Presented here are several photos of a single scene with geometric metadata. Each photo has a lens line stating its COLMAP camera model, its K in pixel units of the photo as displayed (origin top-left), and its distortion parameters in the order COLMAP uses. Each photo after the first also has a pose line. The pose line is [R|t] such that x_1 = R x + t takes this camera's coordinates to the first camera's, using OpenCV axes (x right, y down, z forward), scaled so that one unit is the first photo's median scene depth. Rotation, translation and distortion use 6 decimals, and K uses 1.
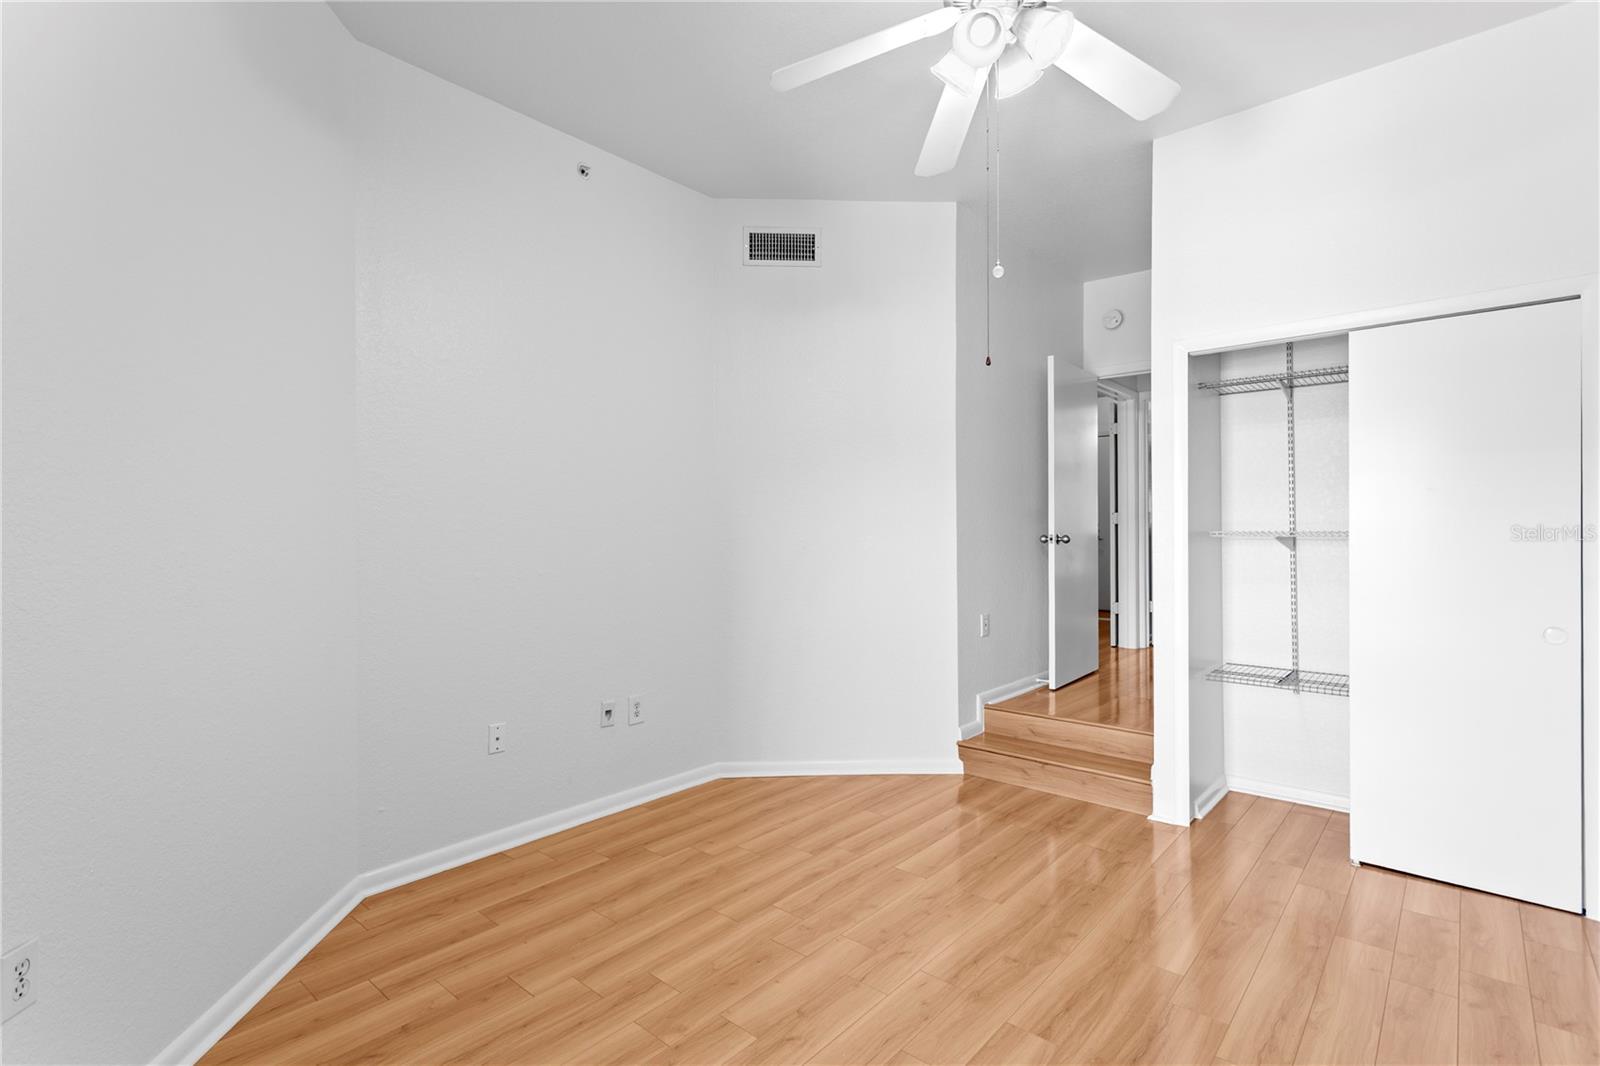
lens RADIAL K [[769.7, 0, 784.3], [0, 769.7, 529.3], [0, 0, 1]] dist [-0.000804, 0.004043]
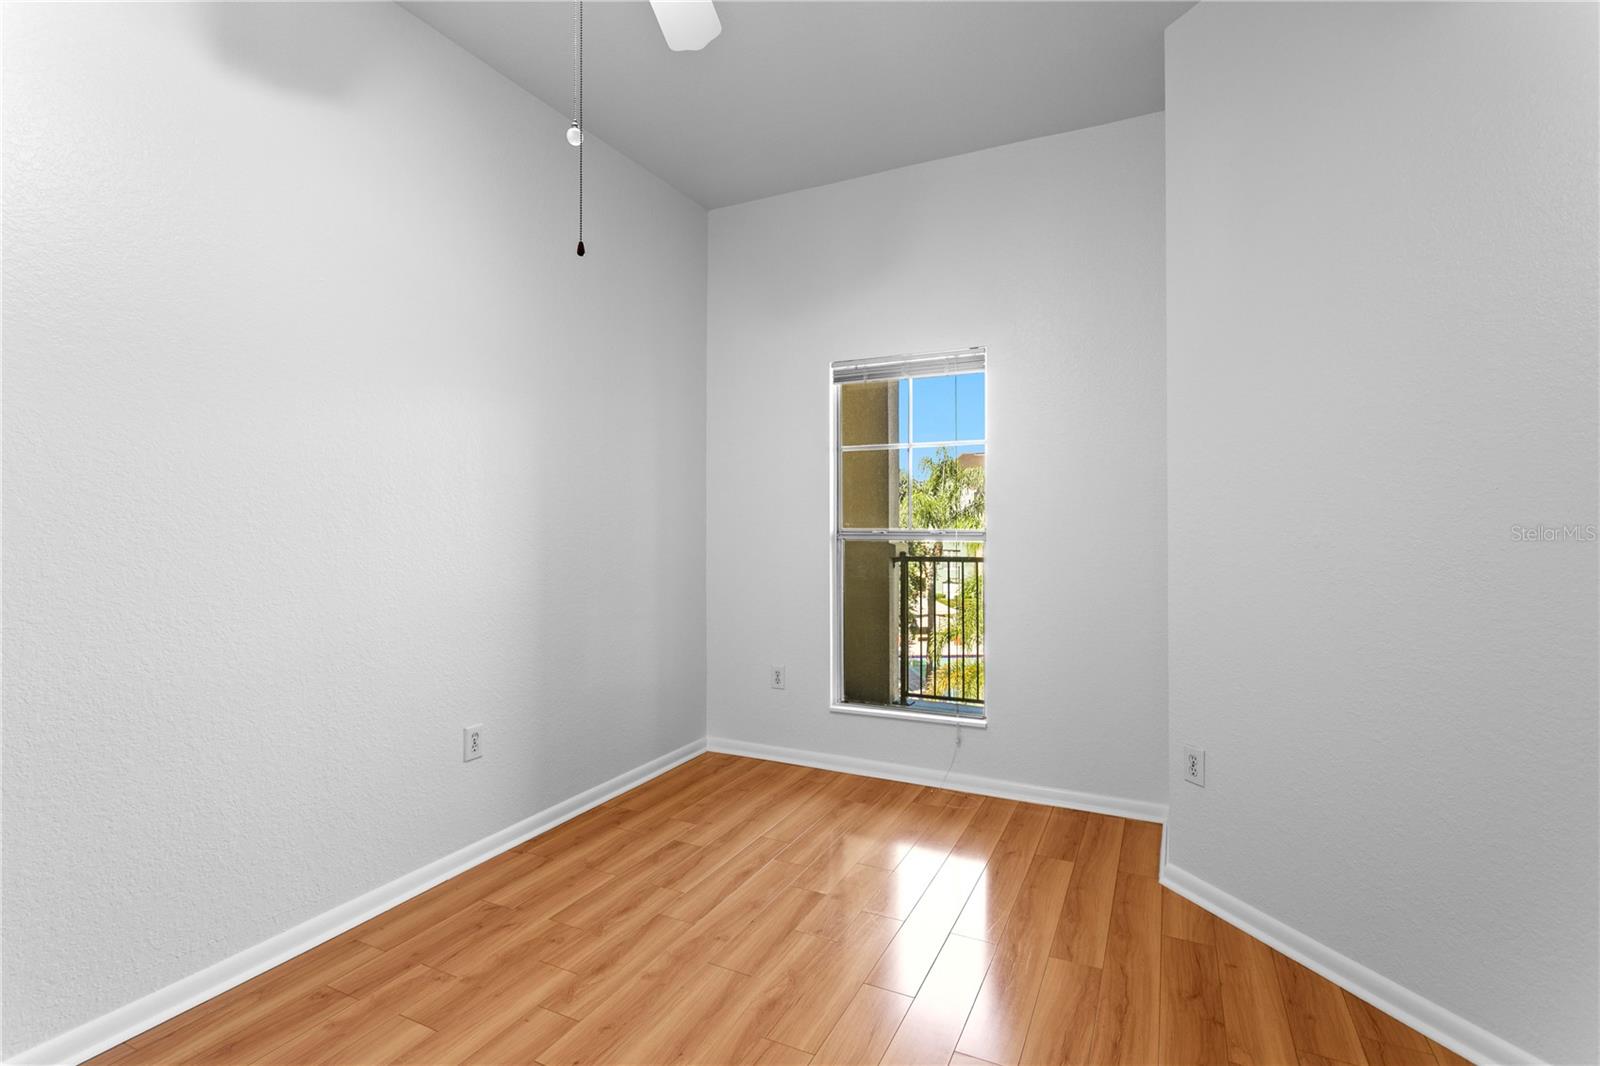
lens RADIAL K [[769.7, 0, 779.4], [0, 769.7, 520.6], [0, 0, 1]] dist [-0.000804, 0.004043]
pose [[-0.969942, 0.005145, -0.243280, 0.214328], [0.006885, 0.999956, -0.006300, 0.006946], [0.243237, -0.007785, -0.969936, 1.367739]]
